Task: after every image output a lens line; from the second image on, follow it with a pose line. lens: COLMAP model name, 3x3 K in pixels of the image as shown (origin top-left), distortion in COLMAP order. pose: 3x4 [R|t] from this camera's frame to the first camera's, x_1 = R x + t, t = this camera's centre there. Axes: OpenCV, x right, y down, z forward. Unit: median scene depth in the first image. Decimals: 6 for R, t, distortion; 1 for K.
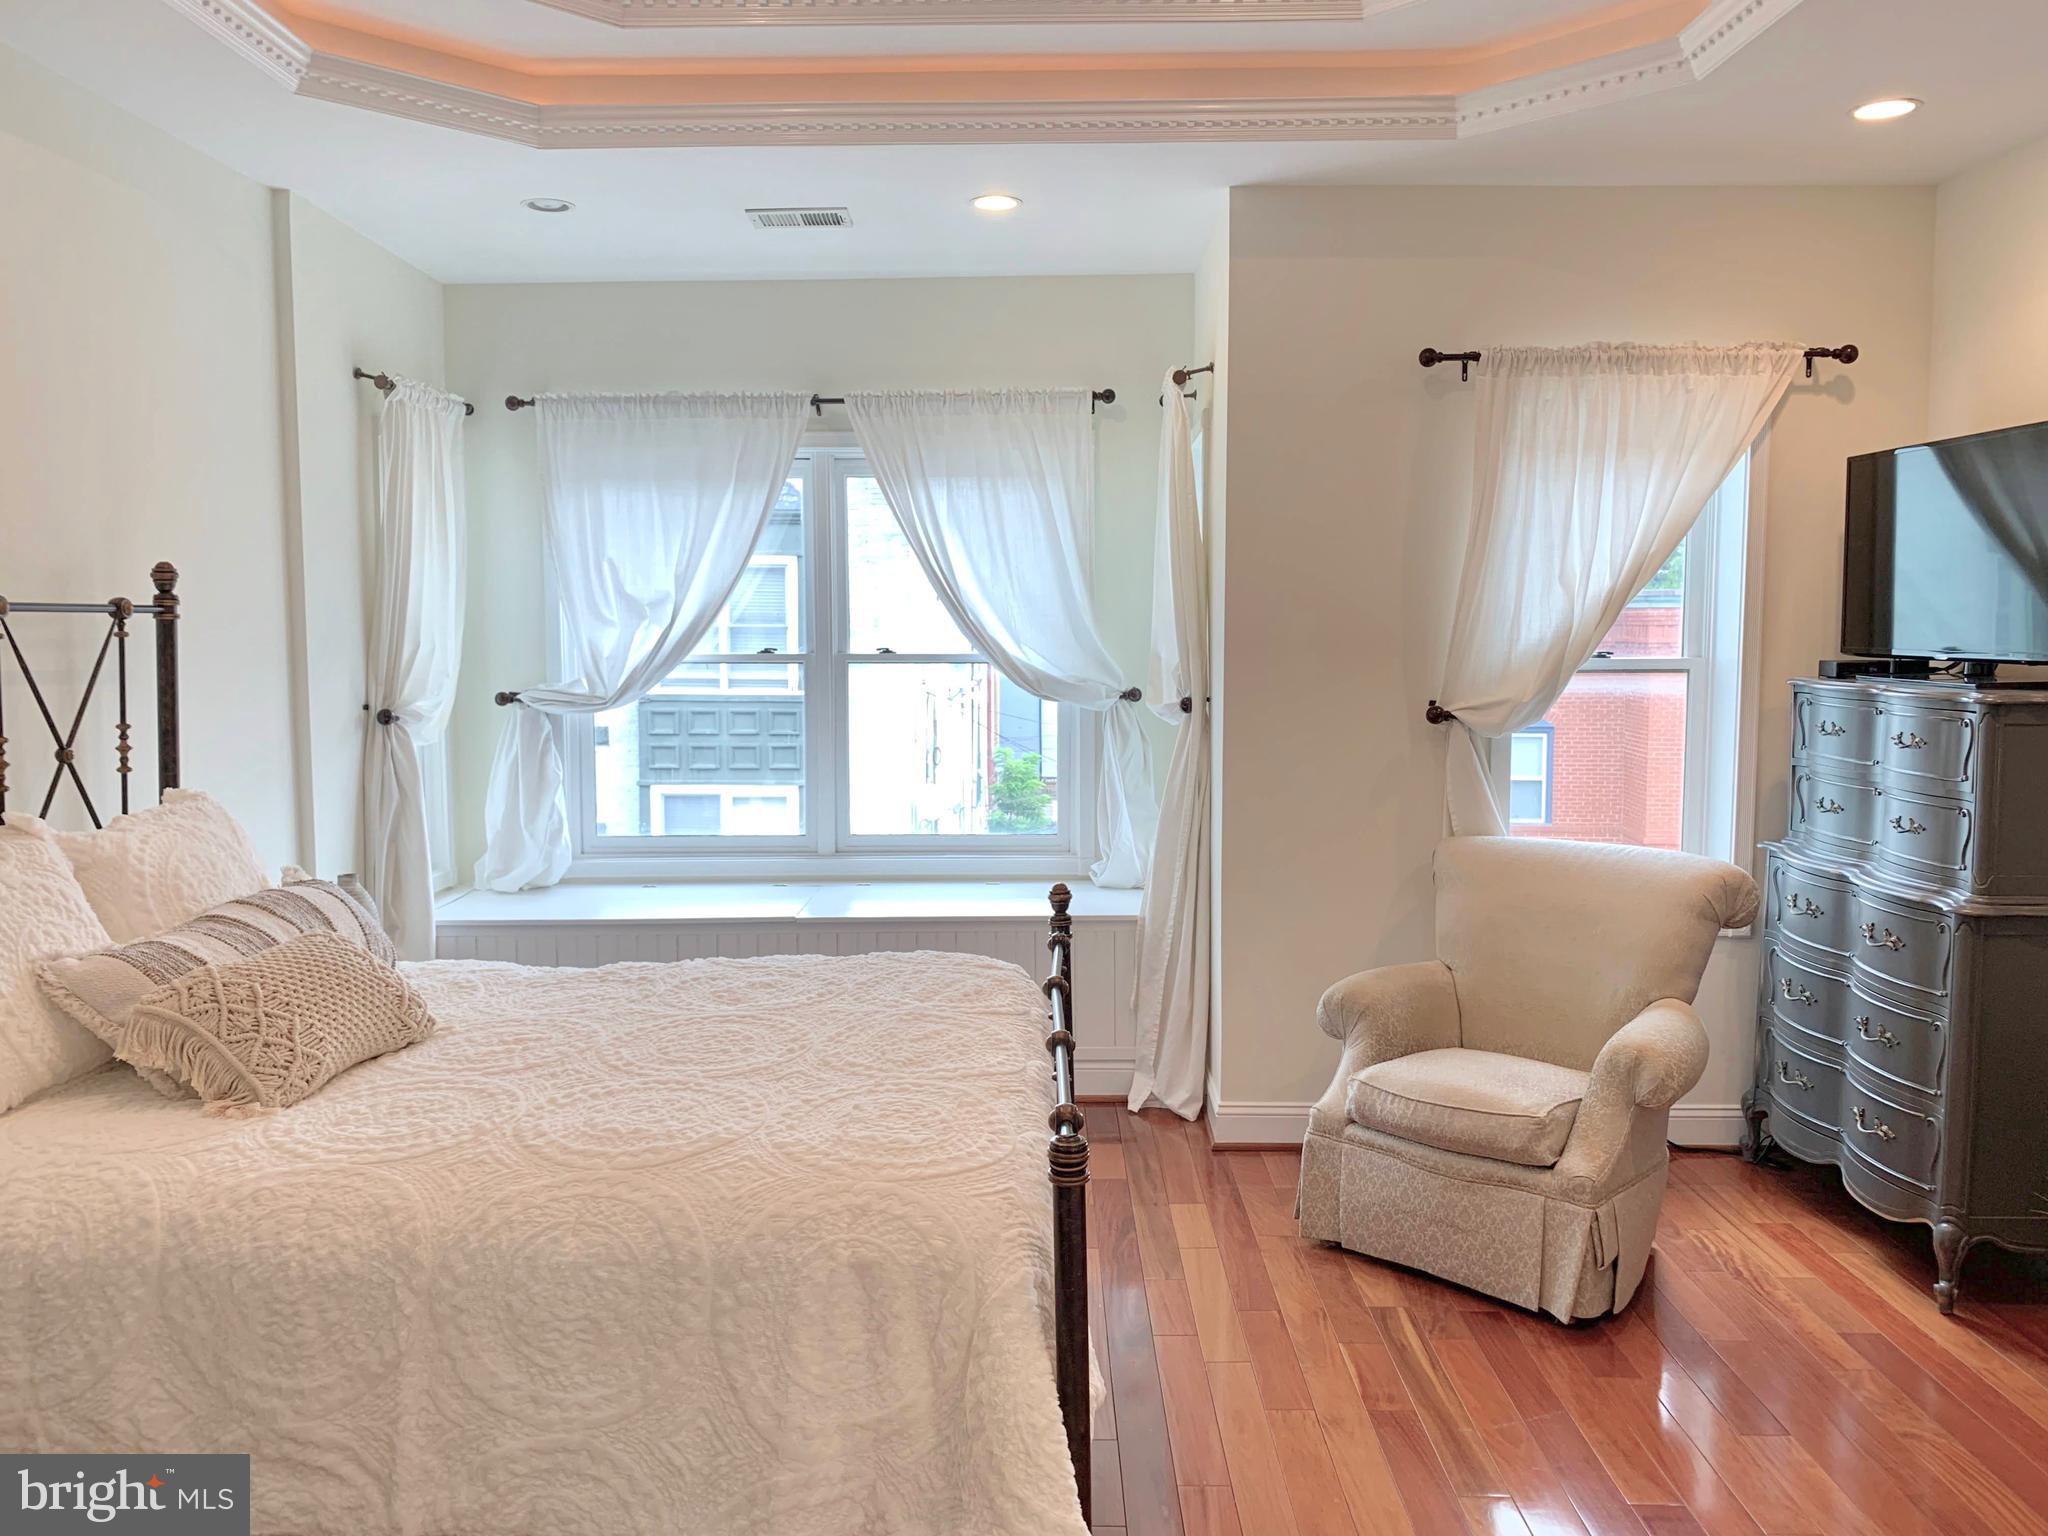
lens RADIAL K [[1536.4, 0, 1024.0], [0, 1536.4, 768.0], [0, 0, 1]] dist [0.022591, -0.012920]
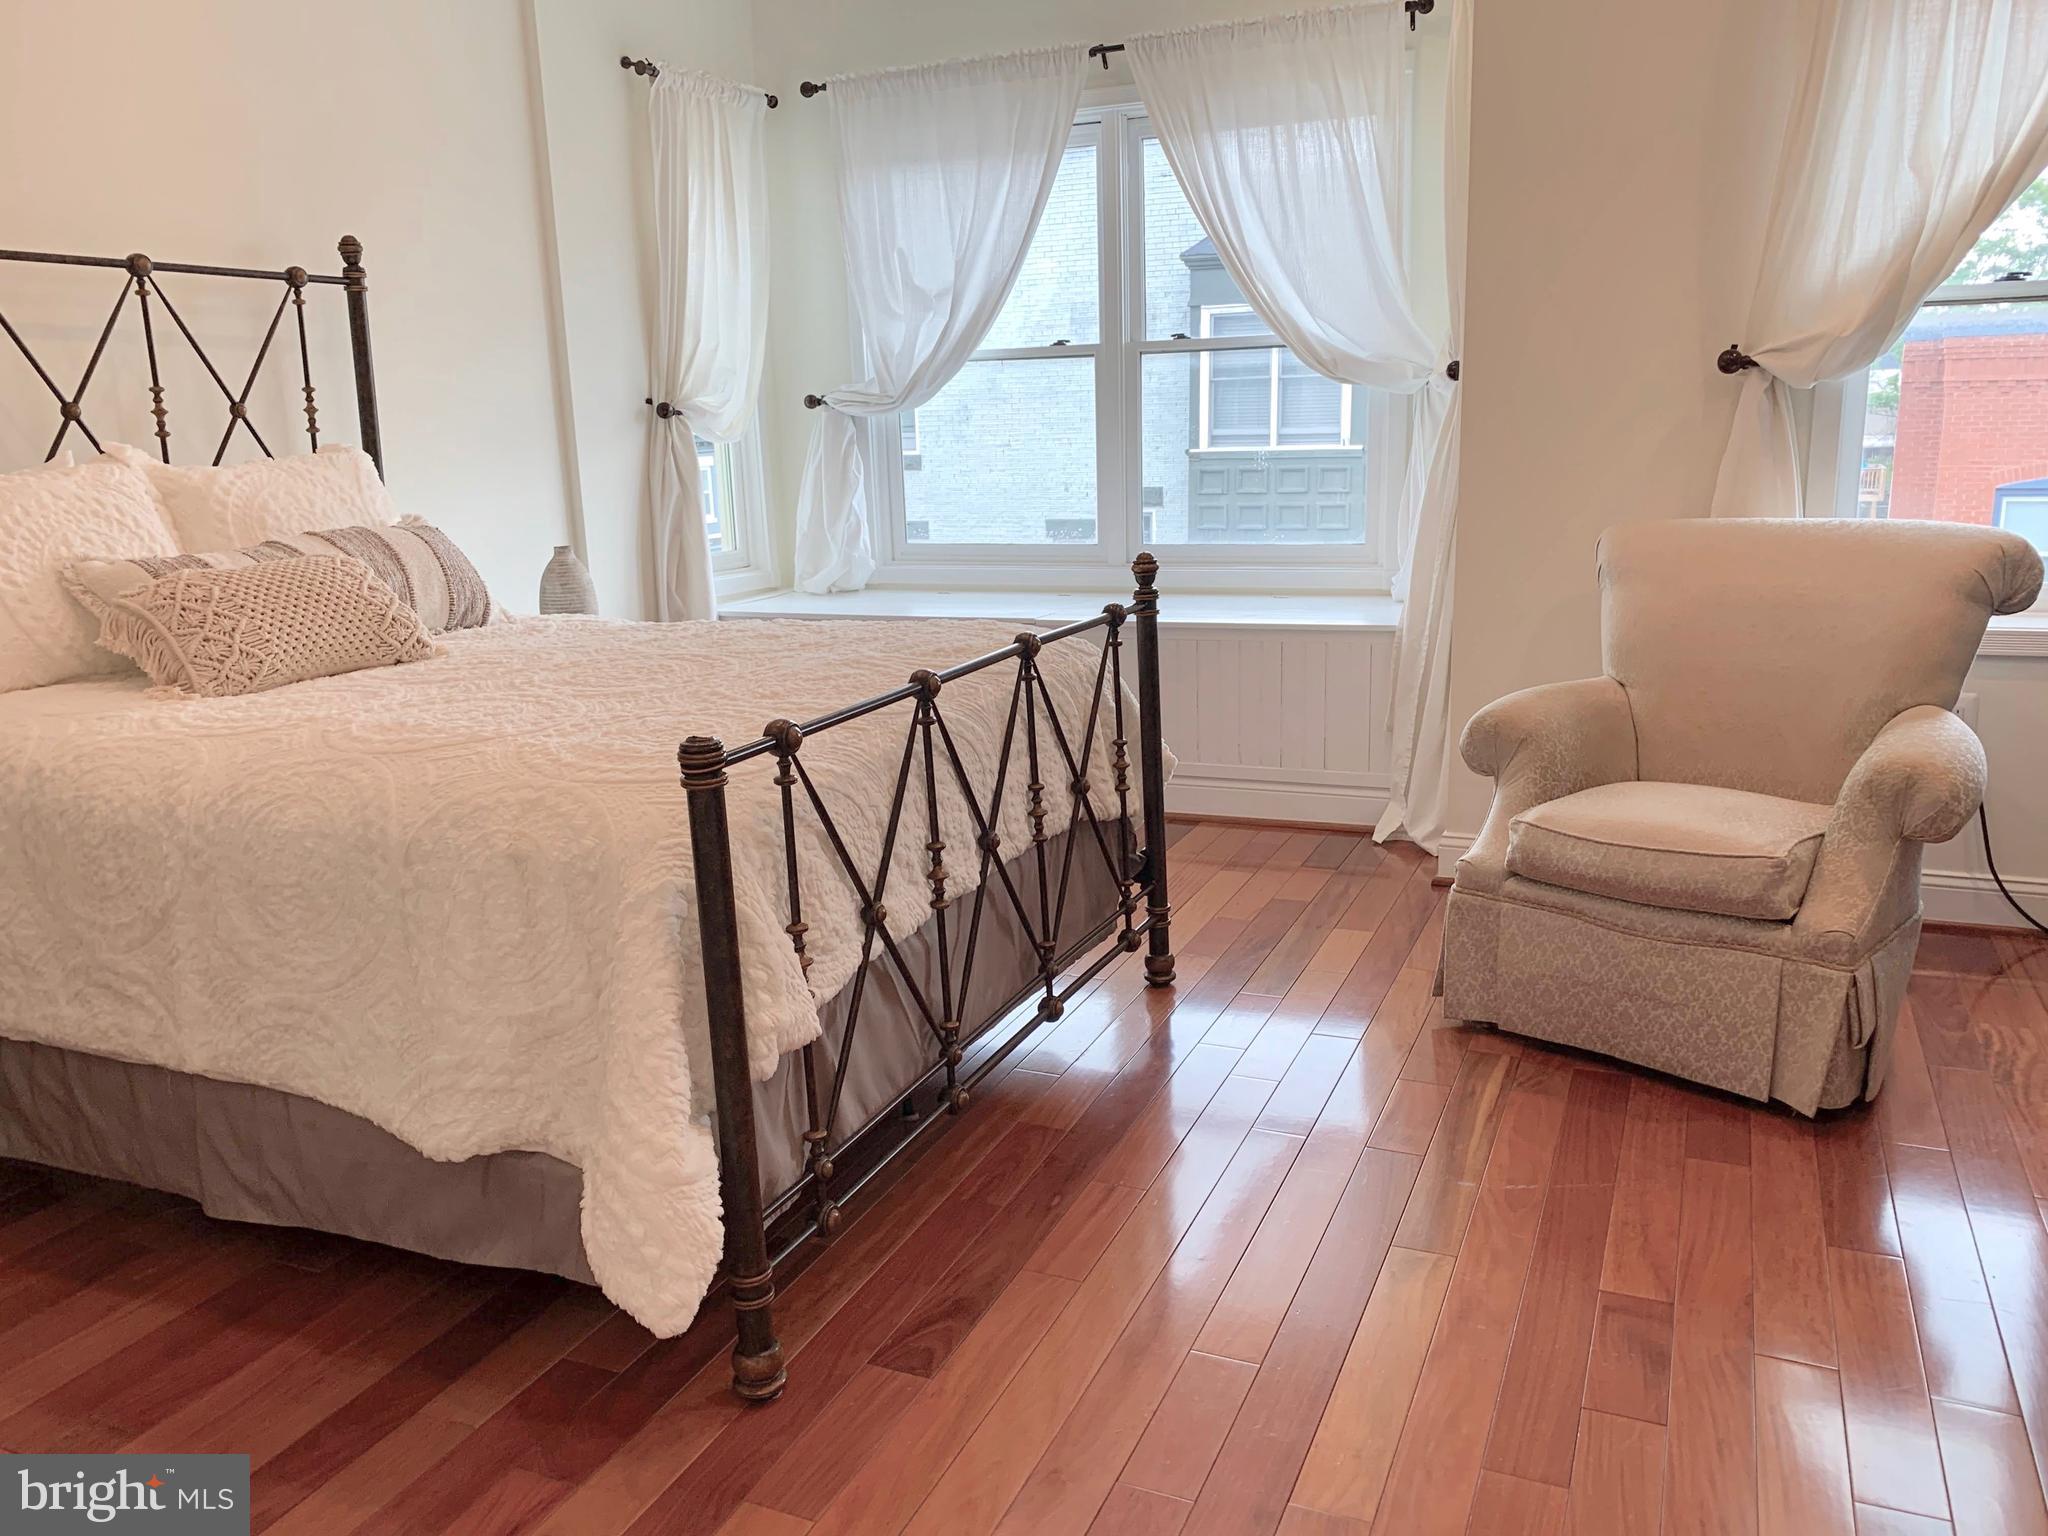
lens RADIAL K [[1558.6, 0, 1024.0], [0, 1558.6, 768.0], [0, 0, 1]] dist [0.010130, -0.002206]
pose [[0.926182, 0.061664, -0.372001, 0.355842], [-0.007753, 0.989444, 0.144710, 0.084132], [0.376998, -0.131144, 0.916883, 0.162456]]
